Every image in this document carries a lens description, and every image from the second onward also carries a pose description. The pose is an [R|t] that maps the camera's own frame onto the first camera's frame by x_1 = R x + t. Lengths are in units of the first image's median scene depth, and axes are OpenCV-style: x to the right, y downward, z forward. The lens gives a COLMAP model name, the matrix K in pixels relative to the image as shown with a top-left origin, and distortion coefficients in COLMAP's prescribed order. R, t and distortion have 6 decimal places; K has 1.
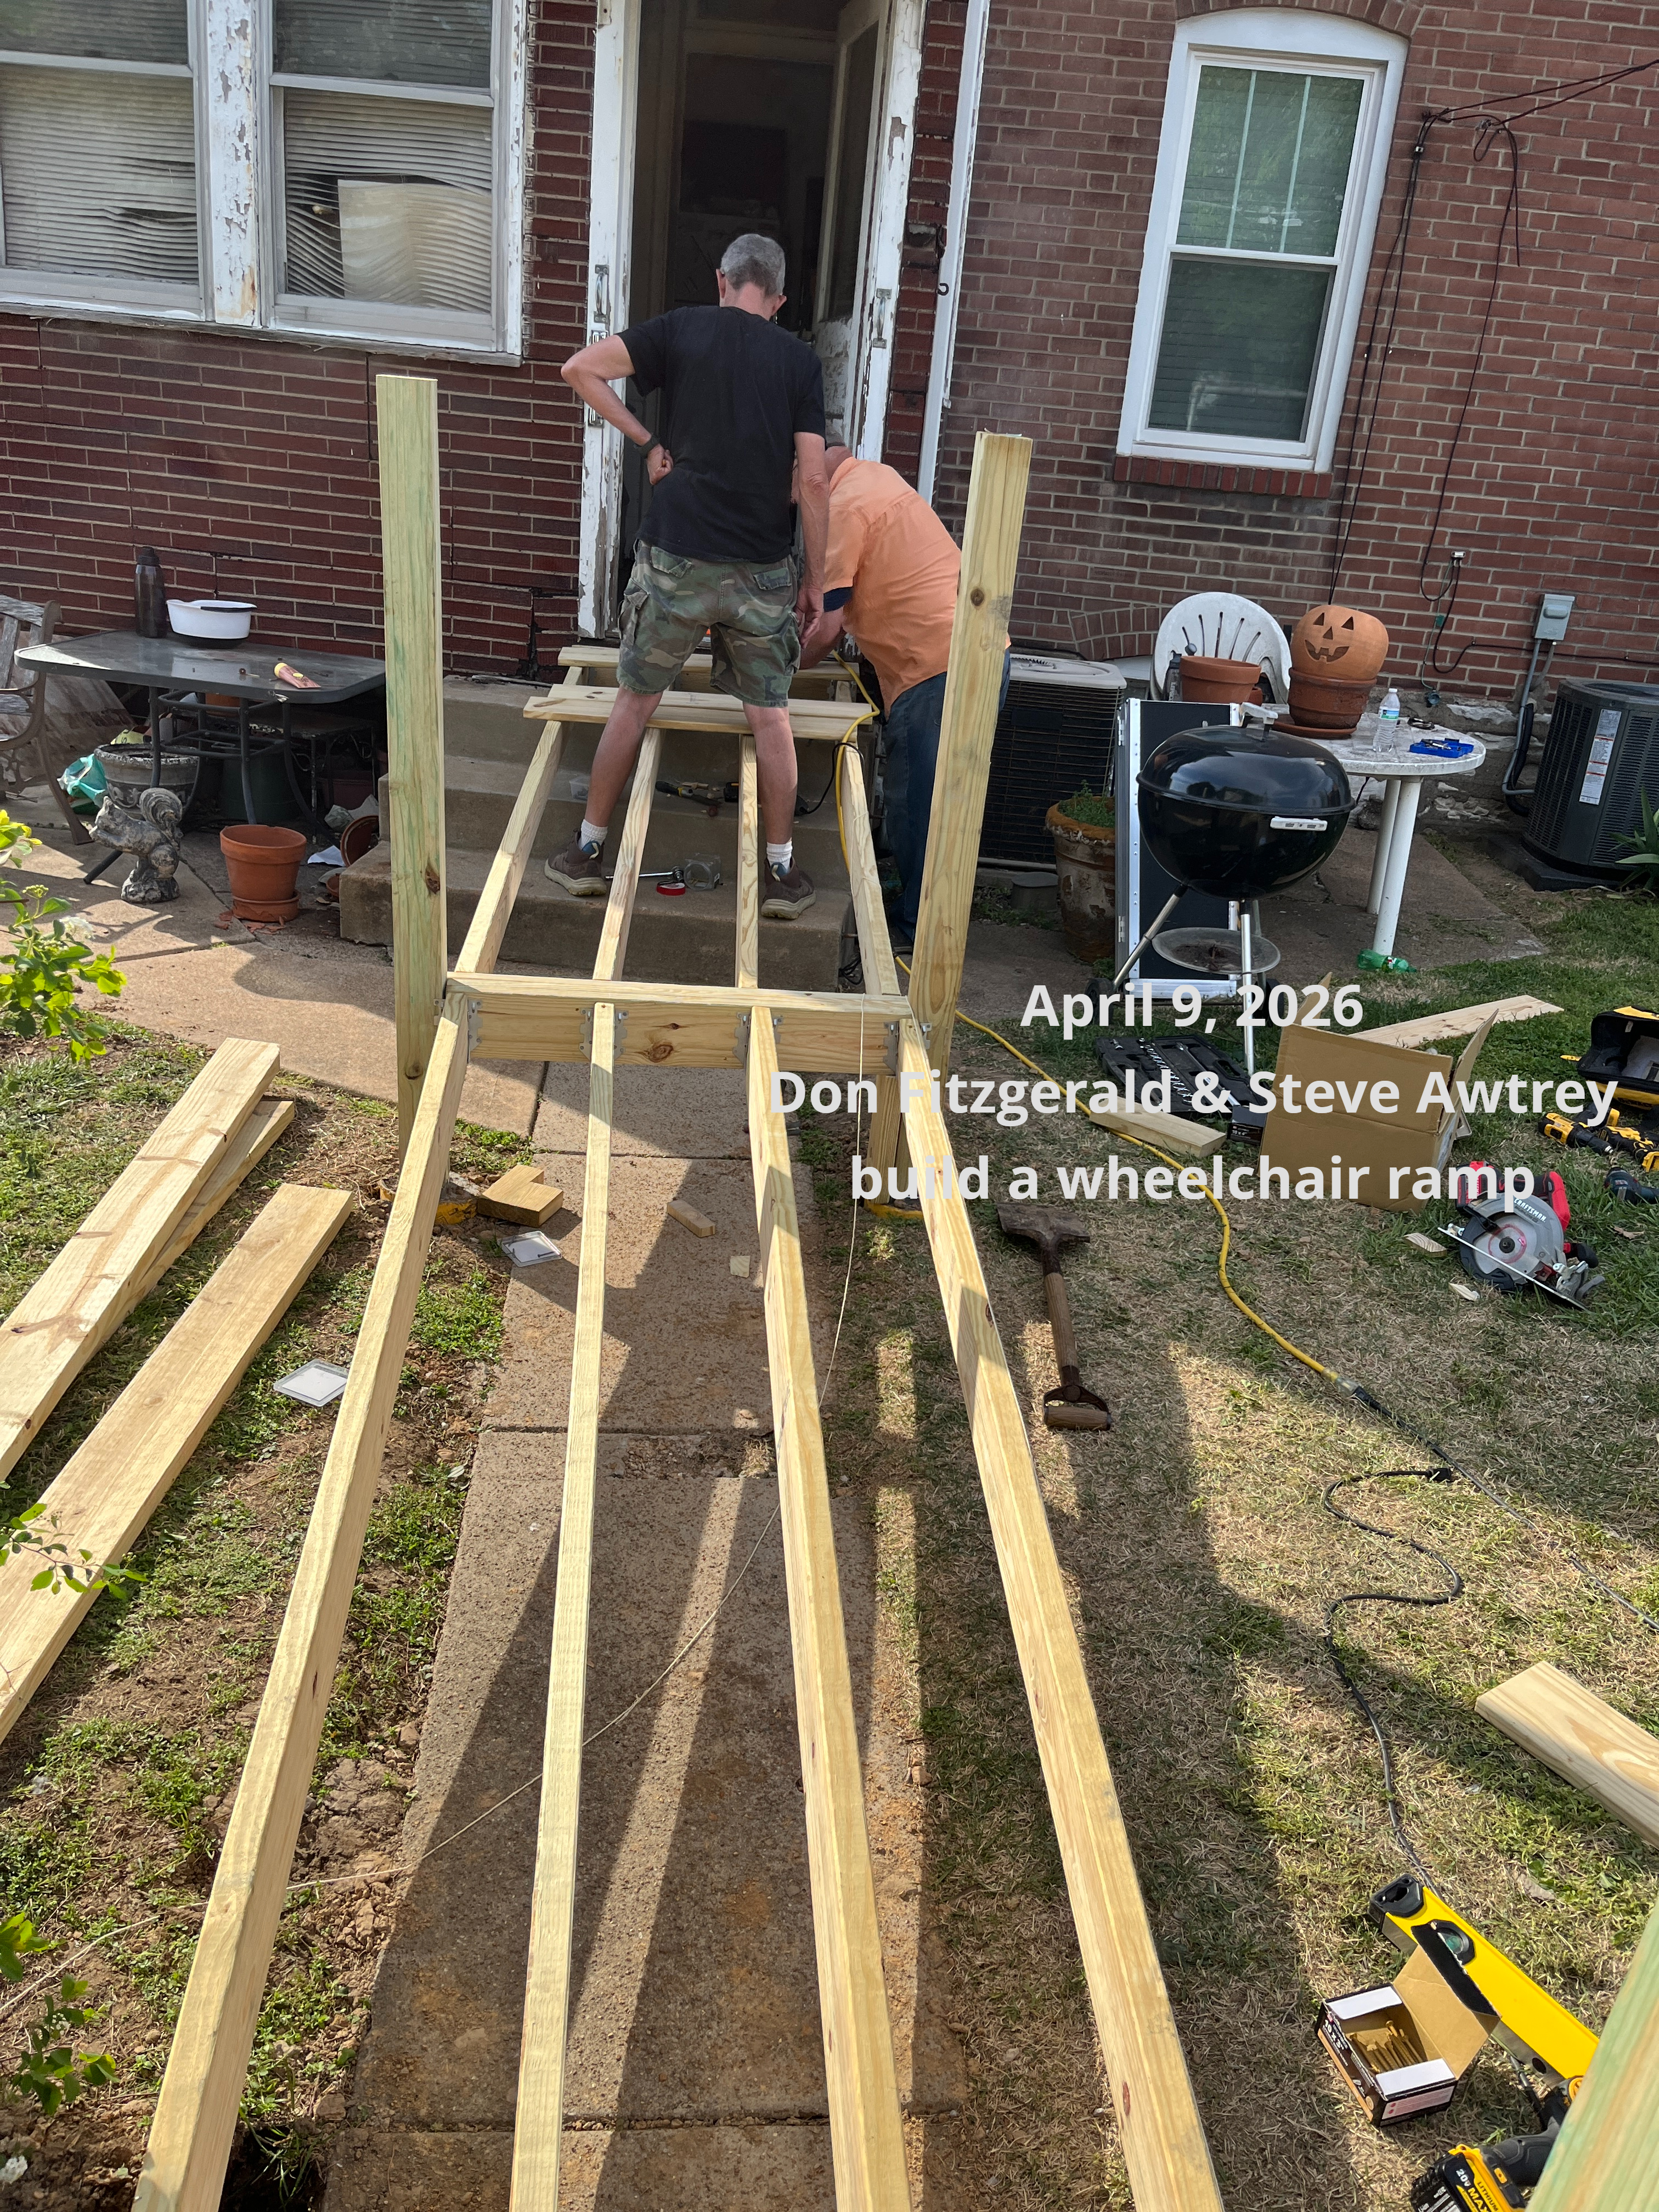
lens RADIAL K [[1635.2, 0, 851.3], [0, 1635.2, 1116.5], [0, 0, 1]] dist [0.094629, -0.128476]
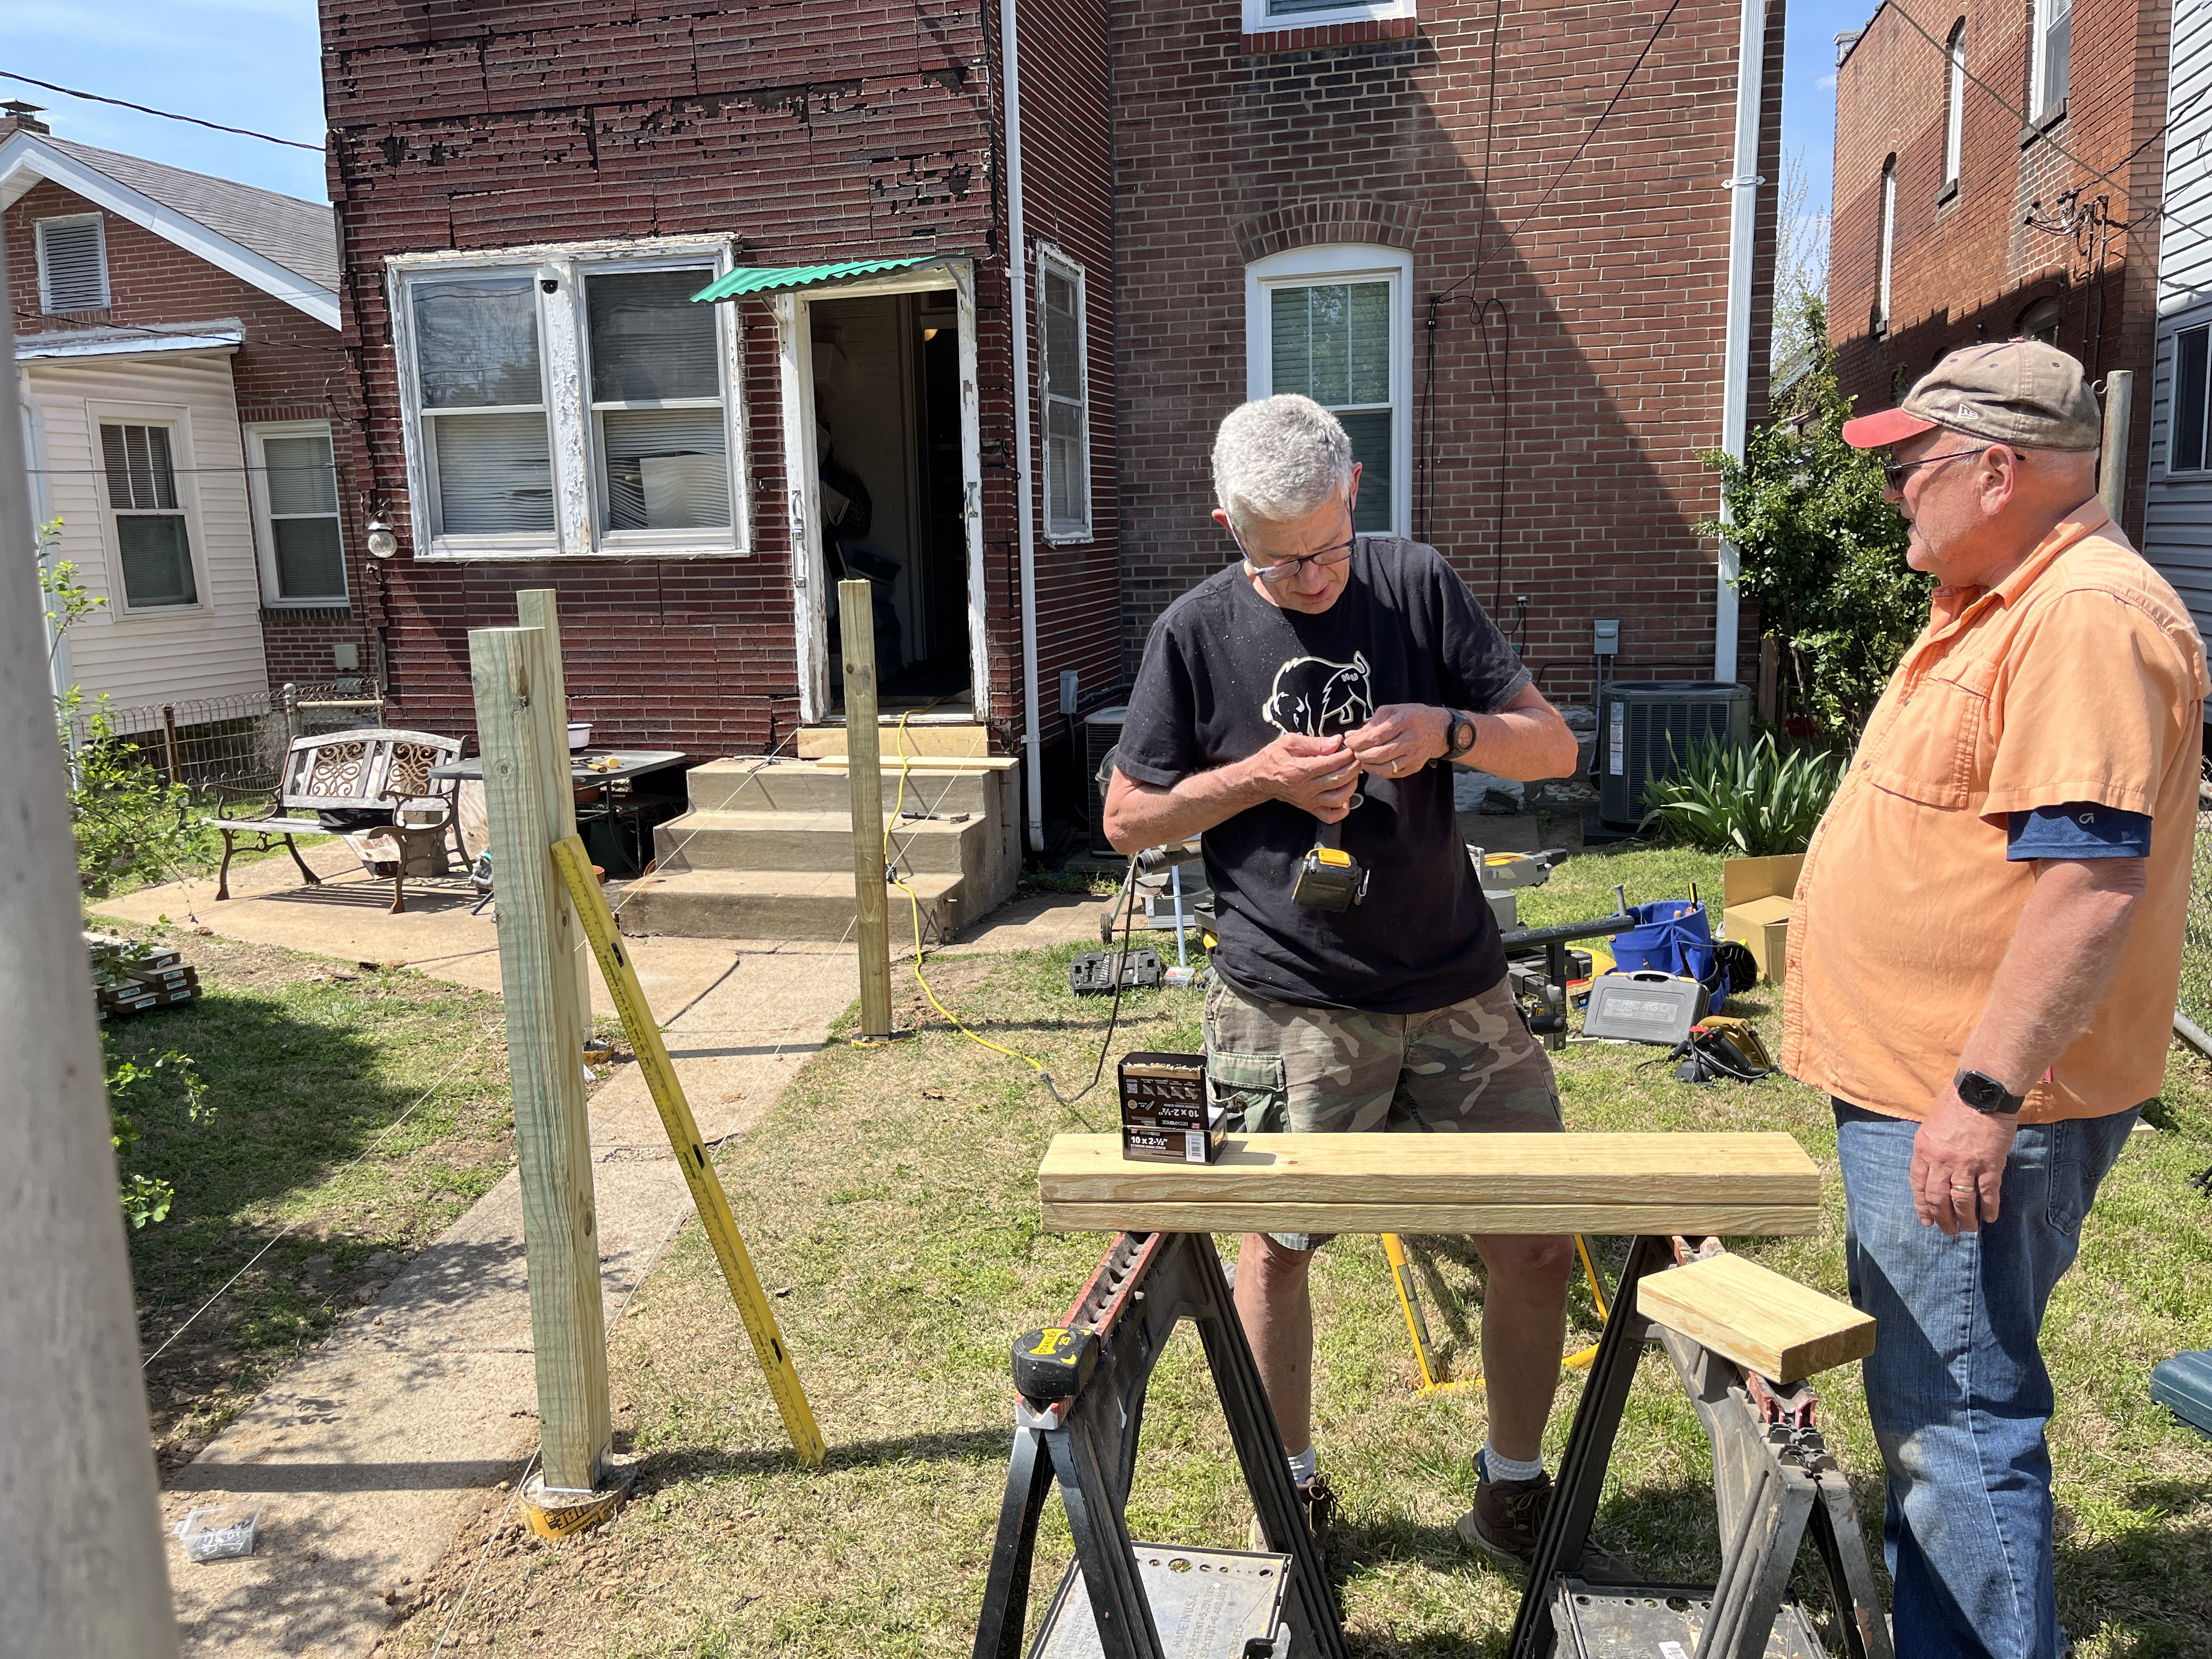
lens RADIAL K [[1632.2, 0, 1105.9], [0, 1632.2, 816.4], [0, 0, 1]] dist [0.031679, -0.046277]
pose [[0.982453, -0.090652, -0.162999, 0.259024], [0.051197, 0.971443, -0.231683, 0.106062], [0.179347, 0.219272, 0.959038, -0.241981]]
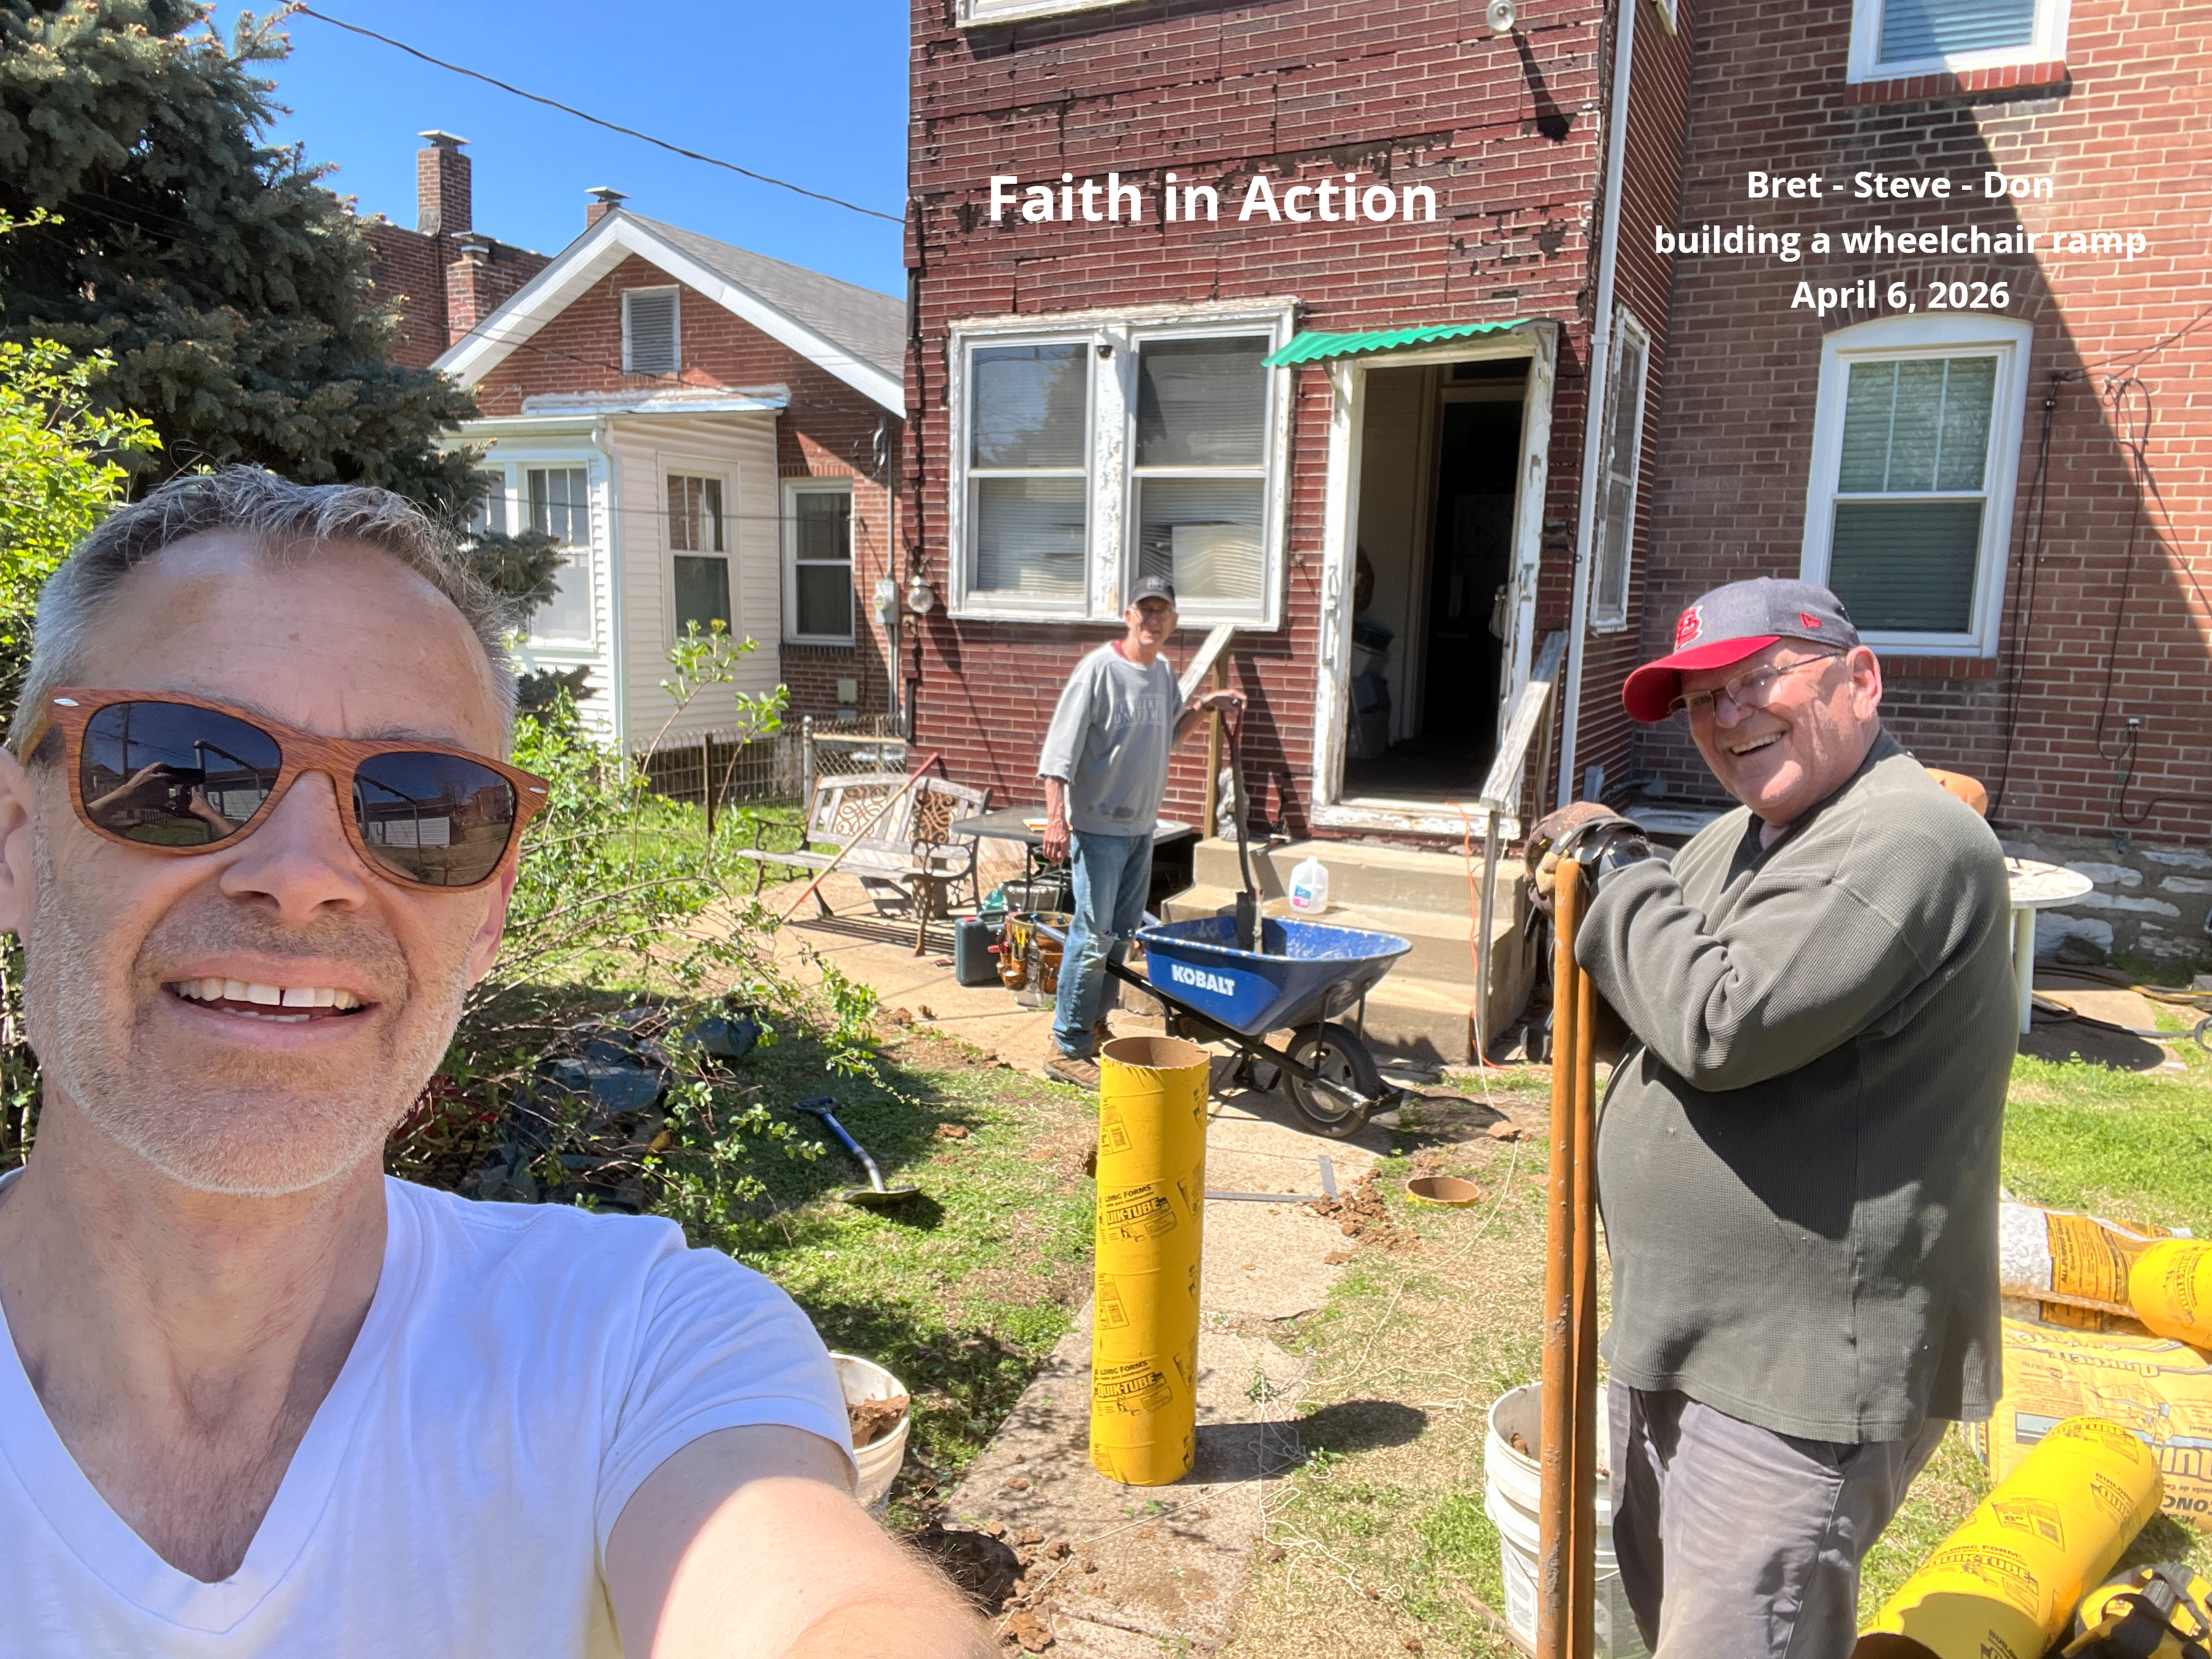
lens RADIAL K [[1492.5, 0, 1102.4], [0, 1492.5, 846.6], [0, 0, 1]] dist [0.061222, -0.076566]
pose [[0.921640, -0.006404, -0.387993, 0.130427], [-0.090922, 0.968466, -0.231962, 0.042172], [0.377244, 0.249063, 0.891995, -0.148282]]
